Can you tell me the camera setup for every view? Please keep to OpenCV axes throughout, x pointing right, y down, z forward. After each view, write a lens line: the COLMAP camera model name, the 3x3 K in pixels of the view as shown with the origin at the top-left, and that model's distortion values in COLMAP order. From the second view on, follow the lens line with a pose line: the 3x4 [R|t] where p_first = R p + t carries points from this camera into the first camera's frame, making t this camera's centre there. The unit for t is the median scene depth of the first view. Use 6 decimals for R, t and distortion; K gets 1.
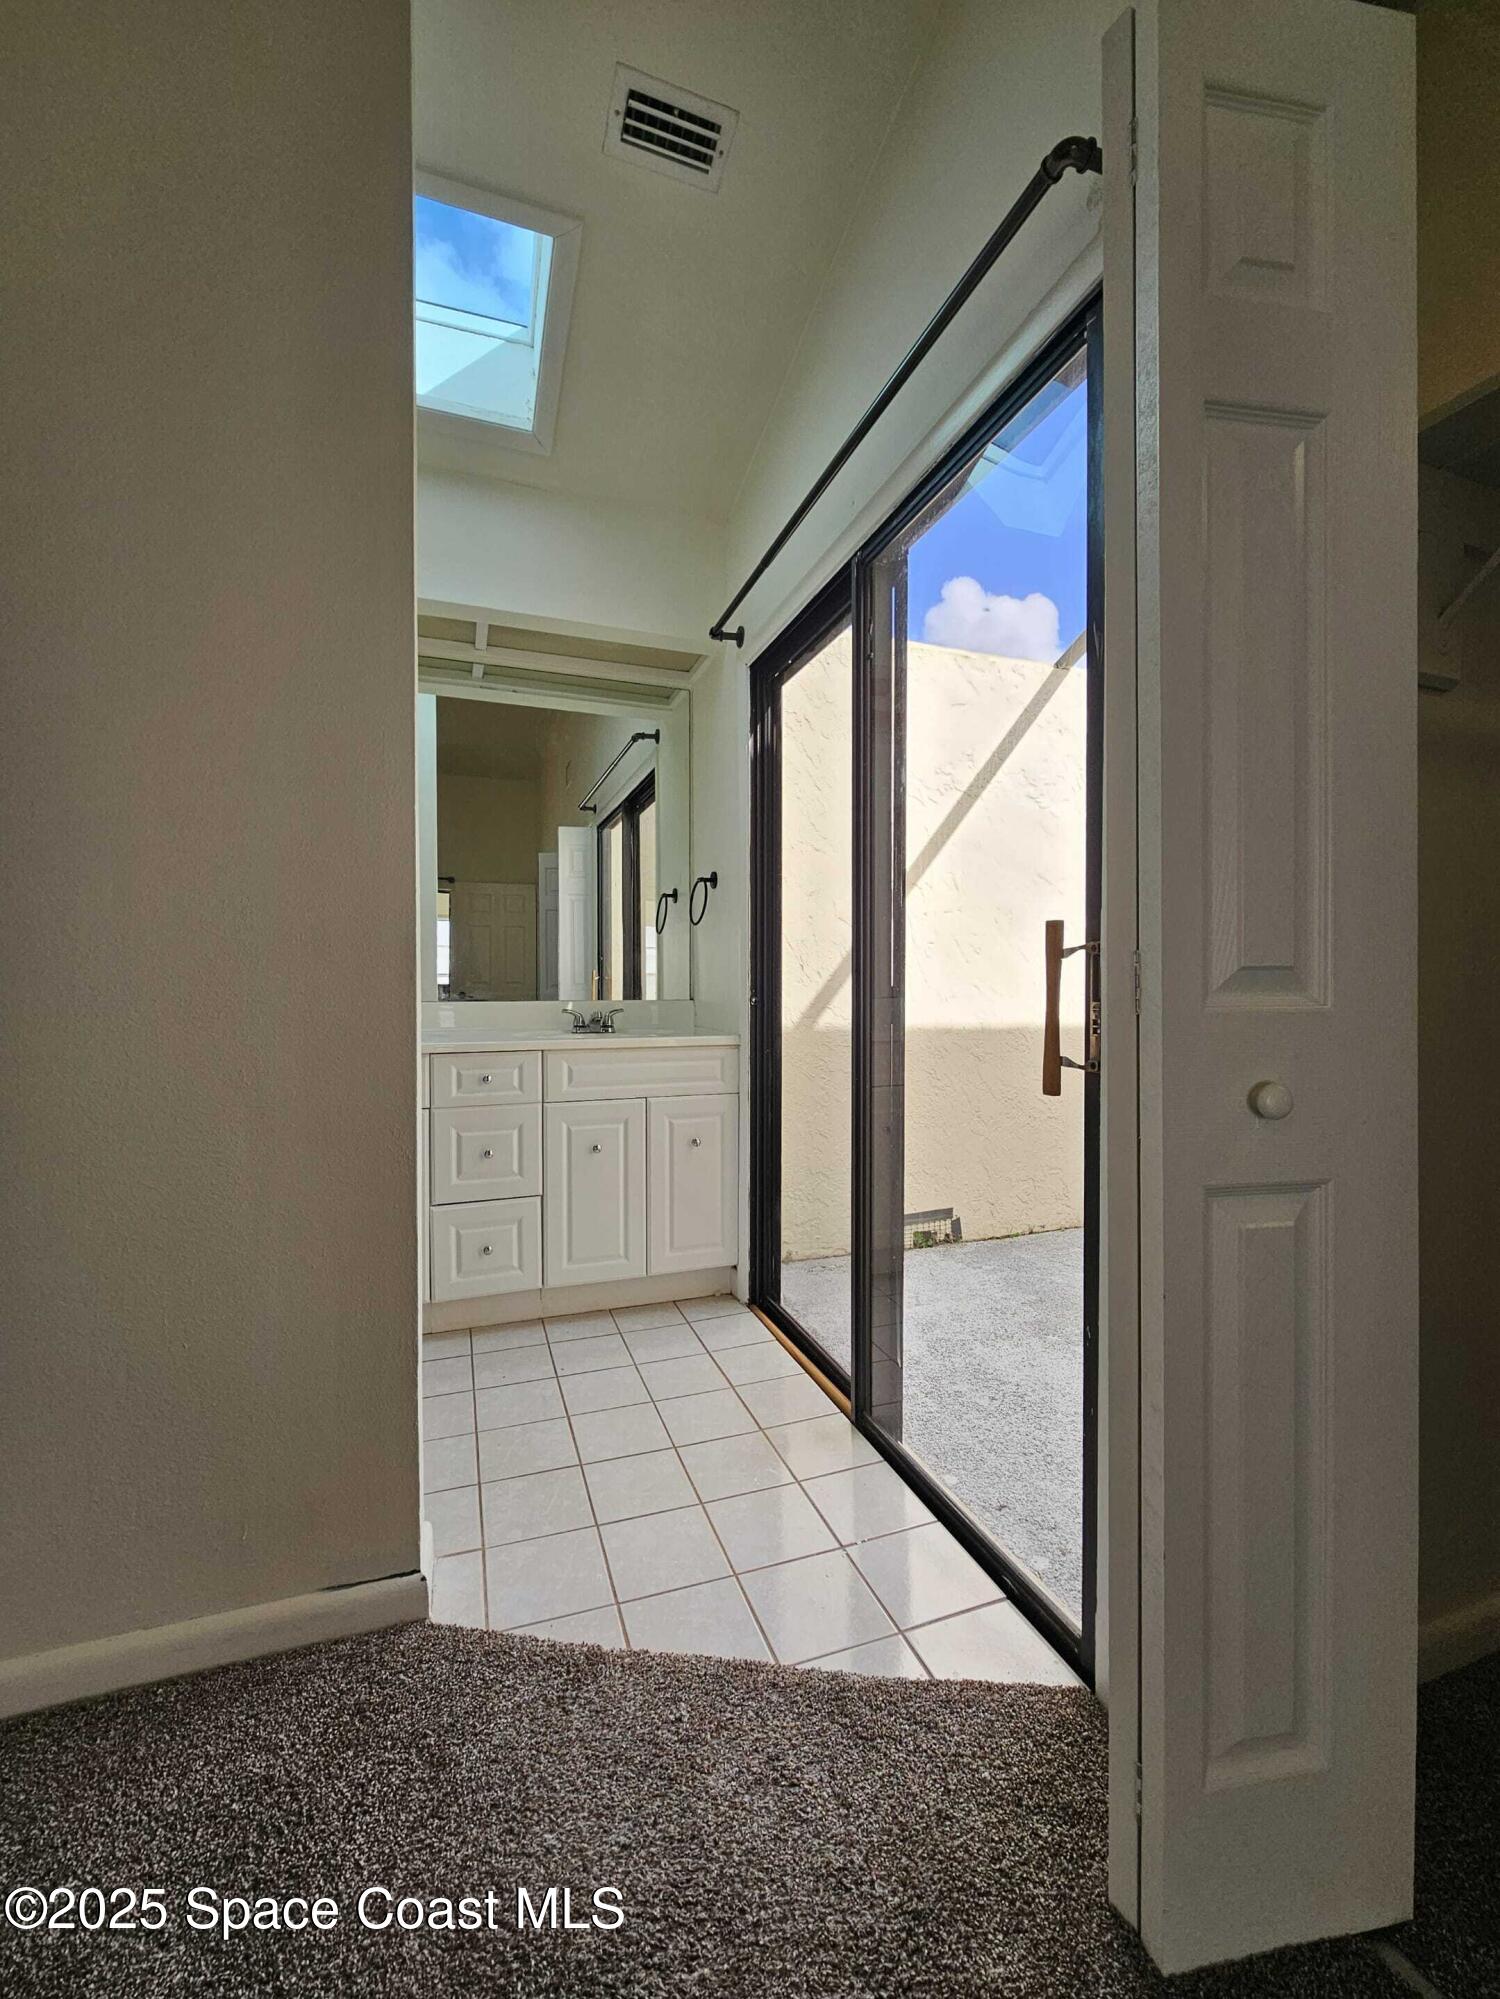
lens RADIAL K [[811.6, 0, 745.7], [0, 811.6, 997.0], [0, 0, 1]] dist [-0.002818, -0.000180]
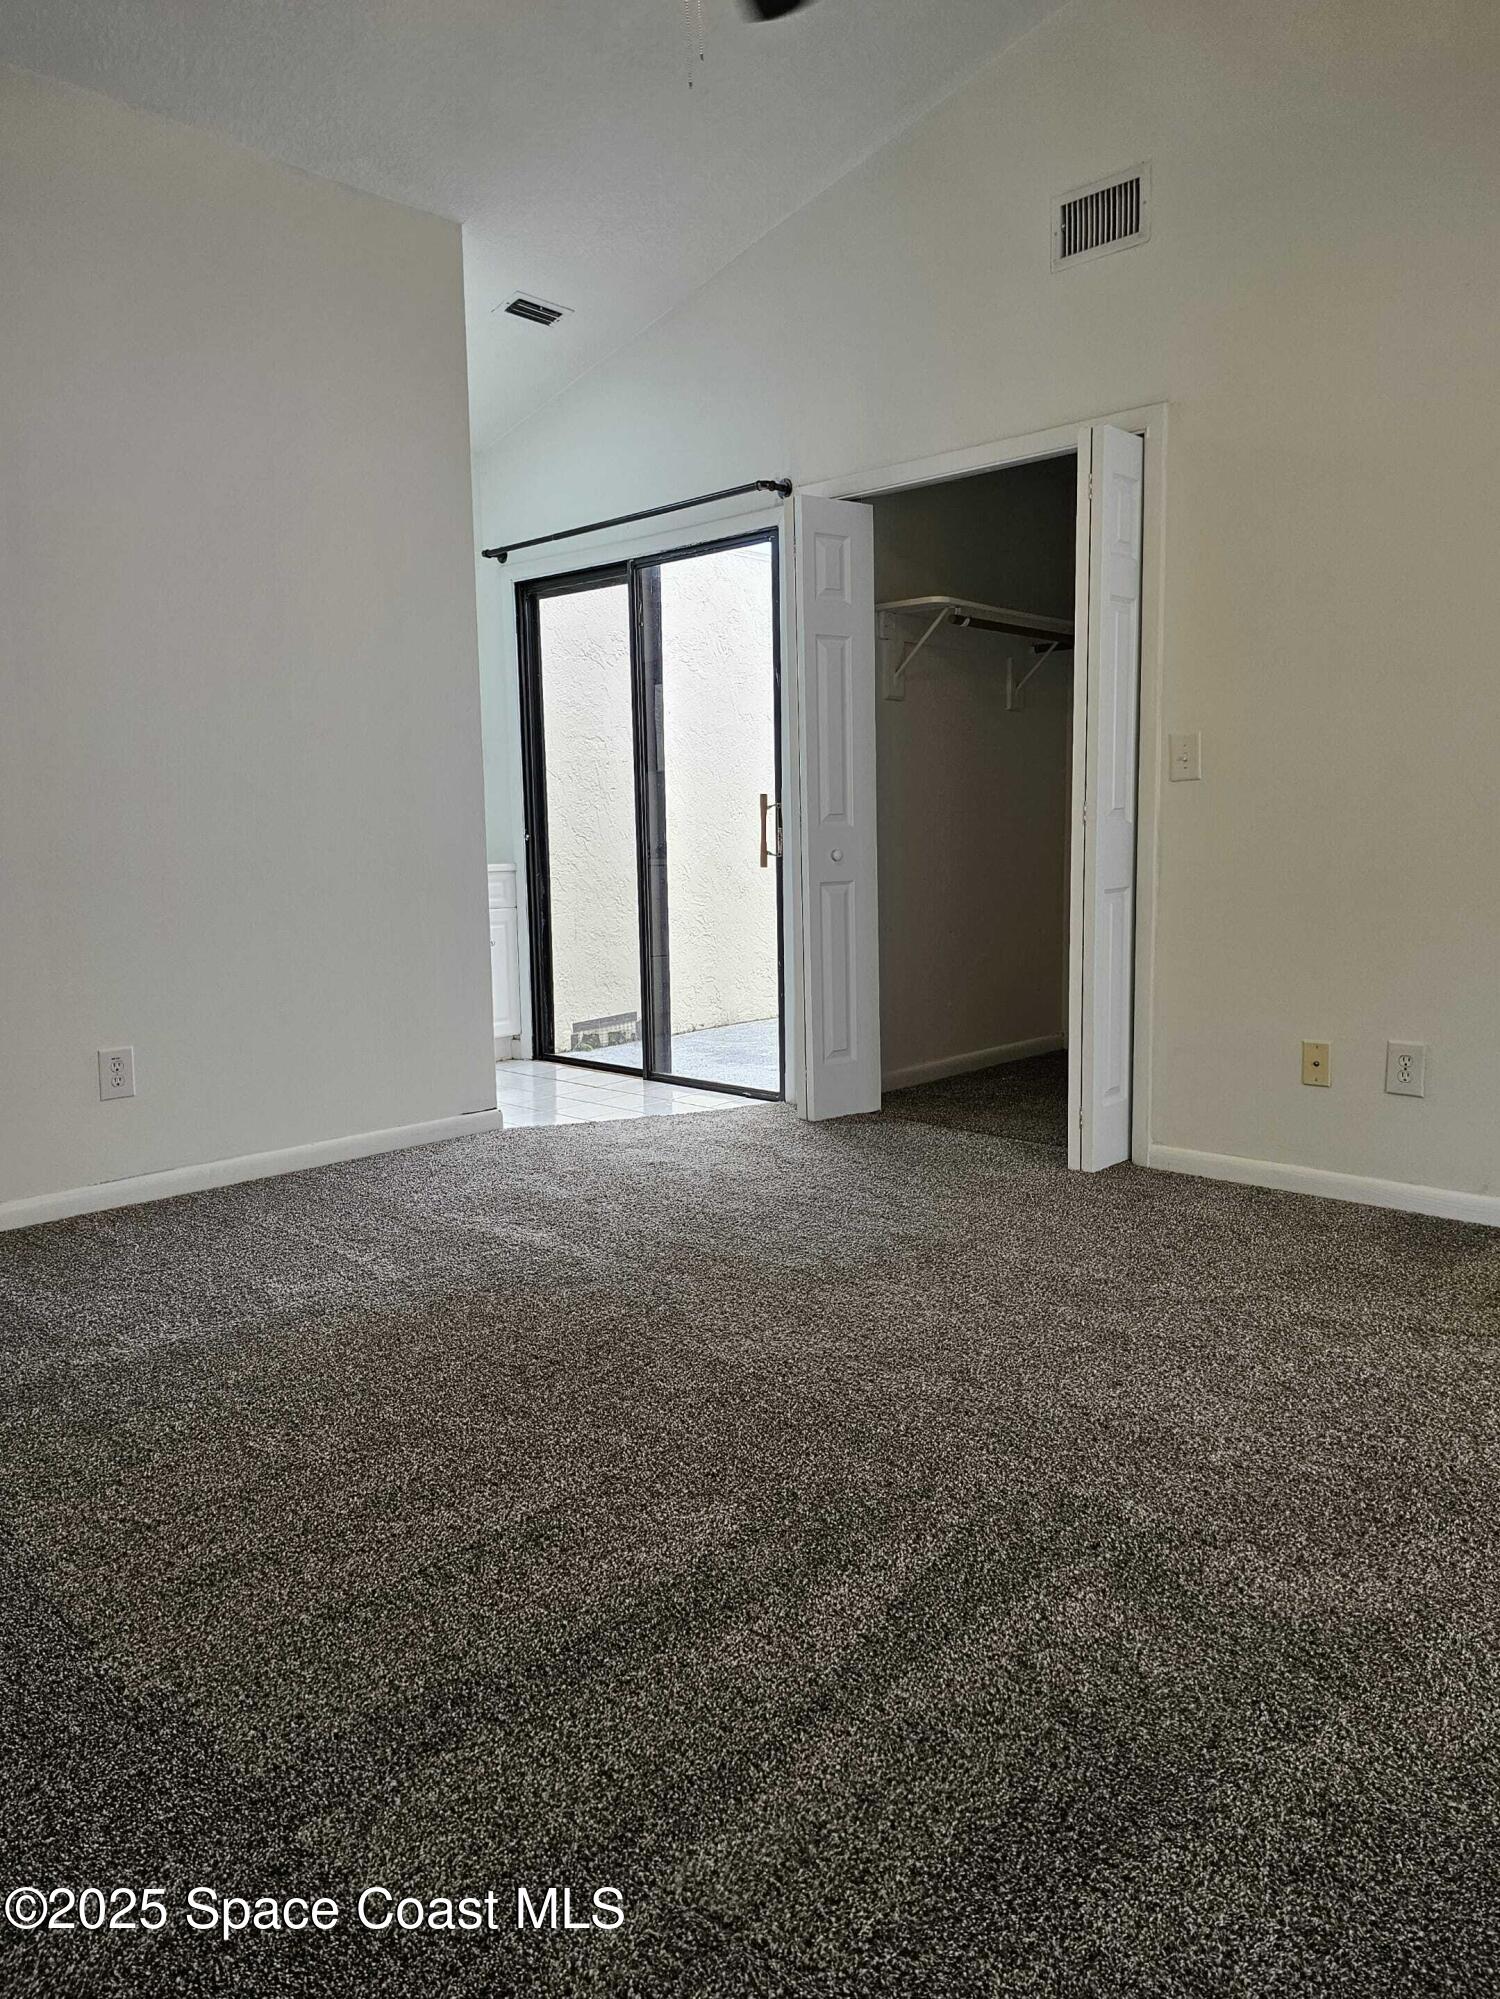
lens RADIAL K [[1379.8, 0, 751.4], [0, 1379.8, 1000.7], [0, 0, 1]] dist [0.001804, 0.000099]
pose [[0.890503, -0.072111, 0.449226, -1.521283], [0.022869, 0.993206, 0.114100, 0.046632], [-0.454402, -0.091333, 0.886102, -2.641889]]
